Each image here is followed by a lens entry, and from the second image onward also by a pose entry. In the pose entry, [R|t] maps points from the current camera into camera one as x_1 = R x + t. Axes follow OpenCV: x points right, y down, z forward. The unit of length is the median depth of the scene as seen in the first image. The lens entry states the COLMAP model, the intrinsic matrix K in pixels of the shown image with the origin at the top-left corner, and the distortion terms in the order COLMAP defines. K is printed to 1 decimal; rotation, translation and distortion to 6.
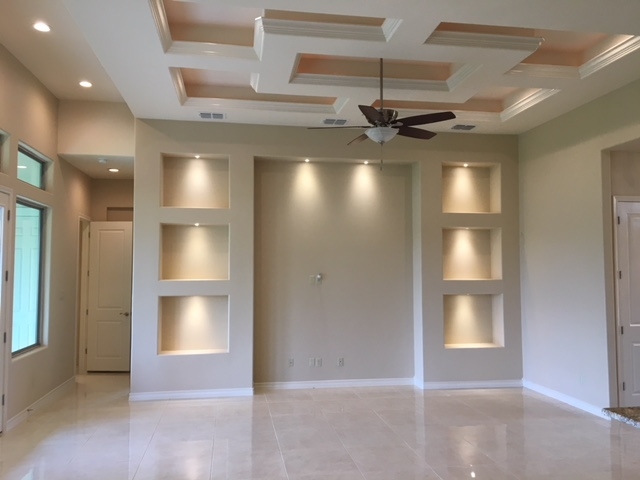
lens RADIAL K [[536.2, 0, 320.0], [0, 536.2, 240.0], [0, 0, 1]] dist [0.077021, -0.101051]
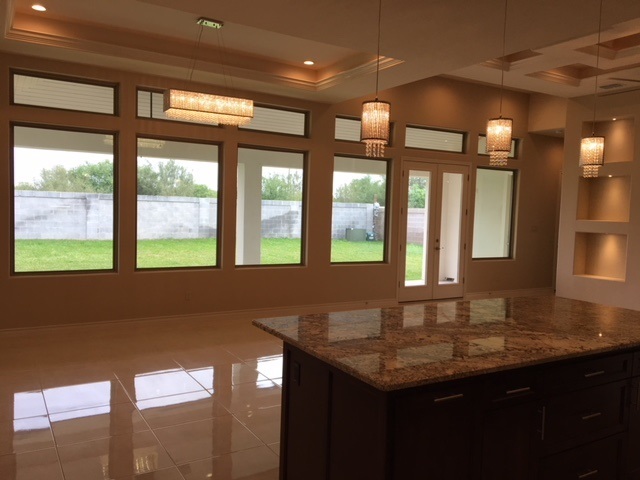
lens RADIAL K [[536.2, 0, 320.0], [0, 536.2, 240.0], [0, 0, 1]] dist [0.077021, -0.101051]
pose [[0.386198, 0.070196, -0.919741, 0.669383], [0.017043, 0.996387, 0.083202, 0.002658], [0.922258, -0.047807, 0.383607, -0.092685]]
